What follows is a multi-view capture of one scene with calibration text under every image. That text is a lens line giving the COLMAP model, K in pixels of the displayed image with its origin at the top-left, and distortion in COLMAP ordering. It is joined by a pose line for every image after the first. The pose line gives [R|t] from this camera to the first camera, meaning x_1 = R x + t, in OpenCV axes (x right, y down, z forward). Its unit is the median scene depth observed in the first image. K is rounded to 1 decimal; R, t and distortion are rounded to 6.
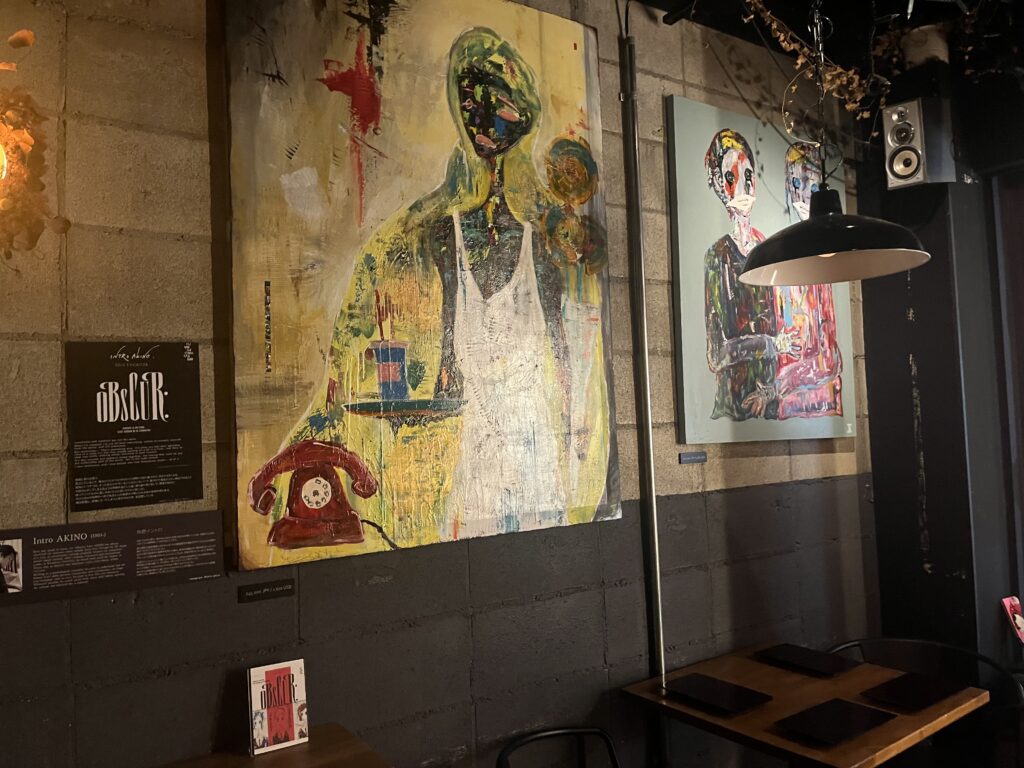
lens RADIAL K [[779.7, 0, 510.1], [0, 779.7, 372.6], [0, 0, 1]] dist [0.047871, -0.043364]
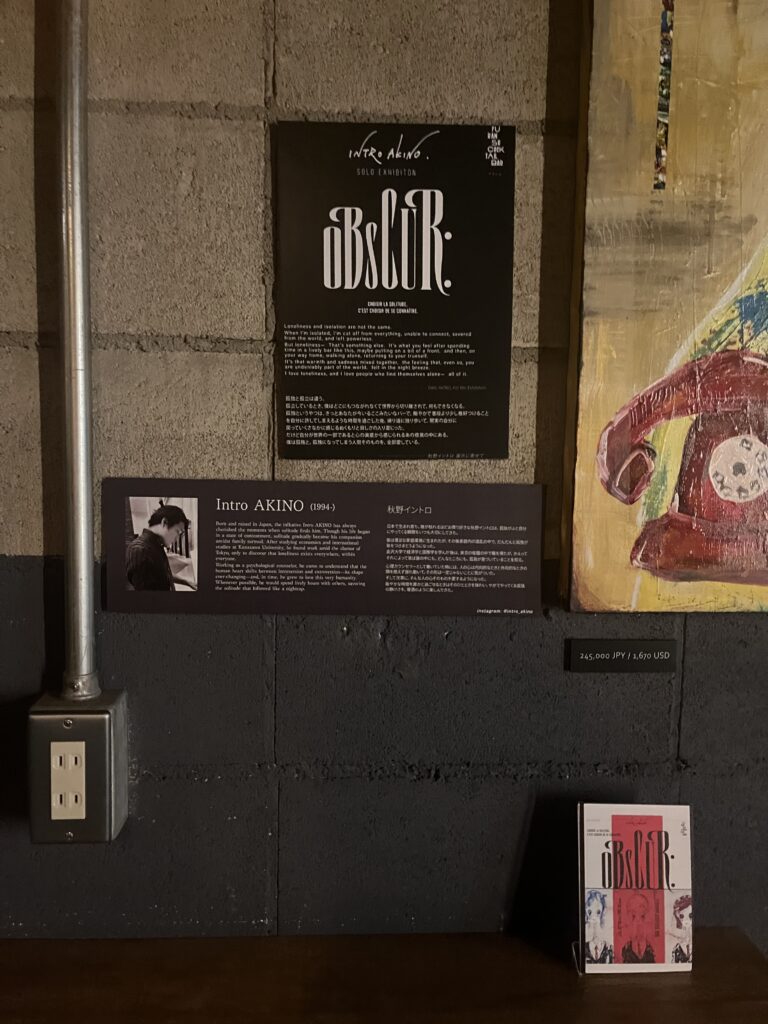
lens RADIAL K [[779.7, 0, 384.0], [0, 779.7, 512.0], [0, 0, 1]] dist [0.047871, -0.043364]
pose [[0.874670, 0.101899, -0.473887, -0.222056], [-0.023674, 0.985467, 0.168207, 0.112803], [0.484141, -0.135907, 0.864371, 0.529961]]
